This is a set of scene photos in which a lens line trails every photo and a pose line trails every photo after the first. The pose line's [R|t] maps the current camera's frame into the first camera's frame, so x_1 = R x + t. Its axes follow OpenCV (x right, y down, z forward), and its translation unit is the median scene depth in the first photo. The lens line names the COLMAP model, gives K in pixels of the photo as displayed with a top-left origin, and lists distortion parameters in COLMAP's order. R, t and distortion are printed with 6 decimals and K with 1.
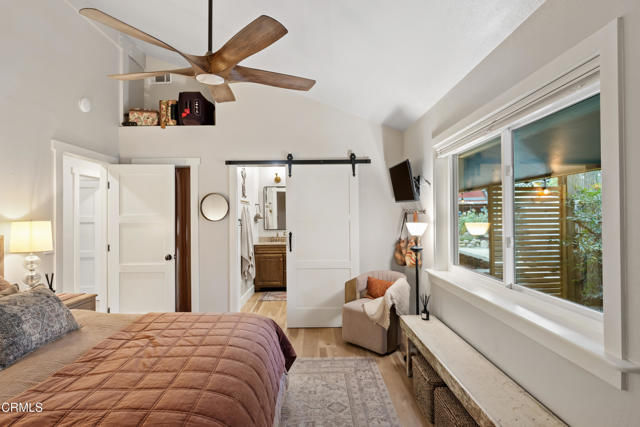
lens RADIAL K [[331.5, 0, 319.6], [0, 331.5, 213.7], [0, 0, 1]] dist [-0.000359, -0.000004]
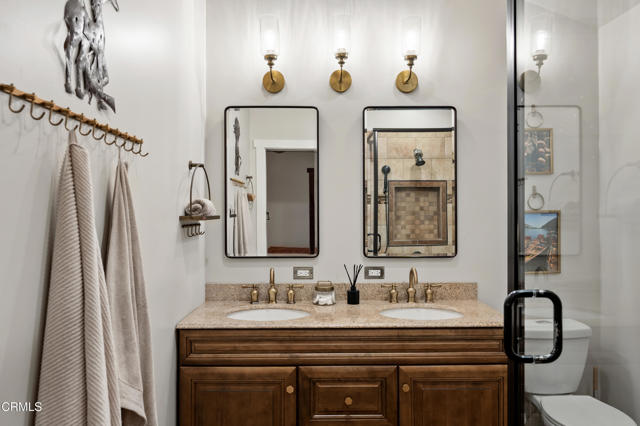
lens RADIAL K [[443.0, 0, 319.8], [0, 443.0, 213.2], [0, 0, 1]] dist [0.003536, 0.000390]
pose [[0.999949, 0.009293, 0.003866, -0.089157], [-0.009324, 0.999923, 0.008222, 0.006008], [-0.003789, -0.008258, 0.999959, 0.631679]]
